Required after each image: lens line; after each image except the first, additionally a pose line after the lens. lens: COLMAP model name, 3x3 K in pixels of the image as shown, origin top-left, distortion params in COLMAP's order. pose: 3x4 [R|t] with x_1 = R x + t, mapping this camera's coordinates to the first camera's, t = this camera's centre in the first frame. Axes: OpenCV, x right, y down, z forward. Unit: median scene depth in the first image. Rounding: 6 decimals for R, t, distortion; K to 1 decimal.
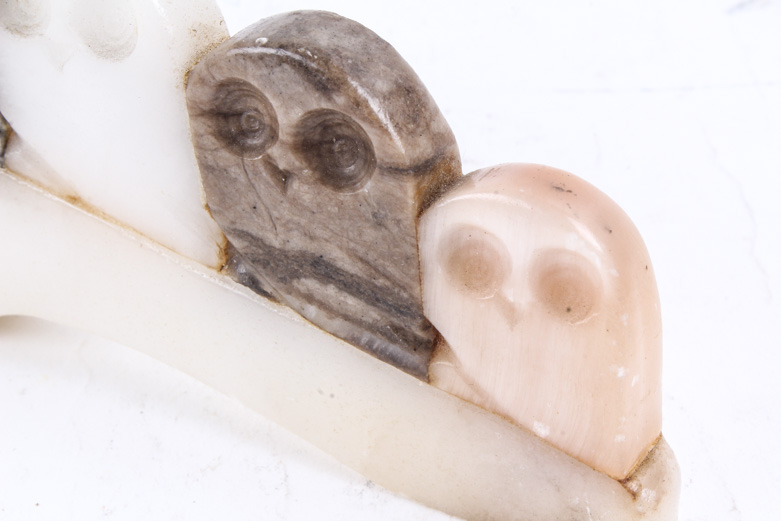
lens RADIAL K [[1574.6, 0, 385.7], [0, 1574.6, 256.3], [0, 0, 1]] dist [0.035180, 0.000000]
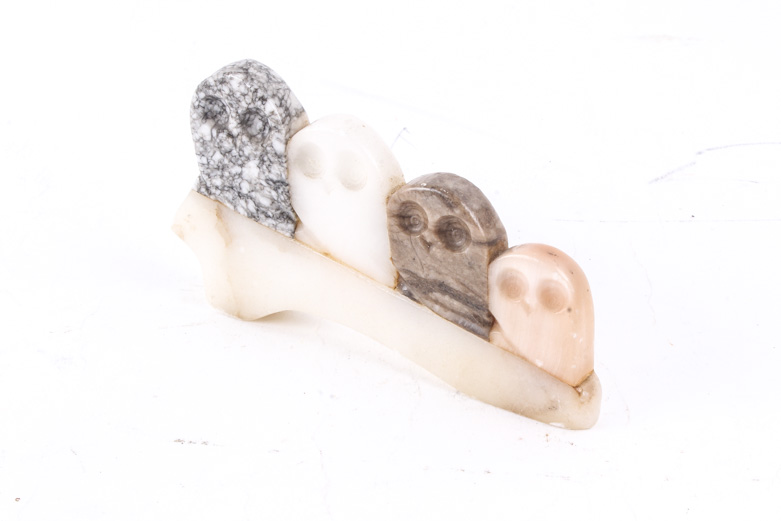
lens RADIAL K [[1273.1, 0, 395.9], [0, 1273.1, 261.6], [0, 0, 1]] dist [0.002306, 0.000000]
pose [[0.998441, 0.048414, -0.027780, -0.059957], [-0.050643, 0.994997, -0.086118, 0.130951], [0.023471, 0.087390, 0.995898, -0.803485]]
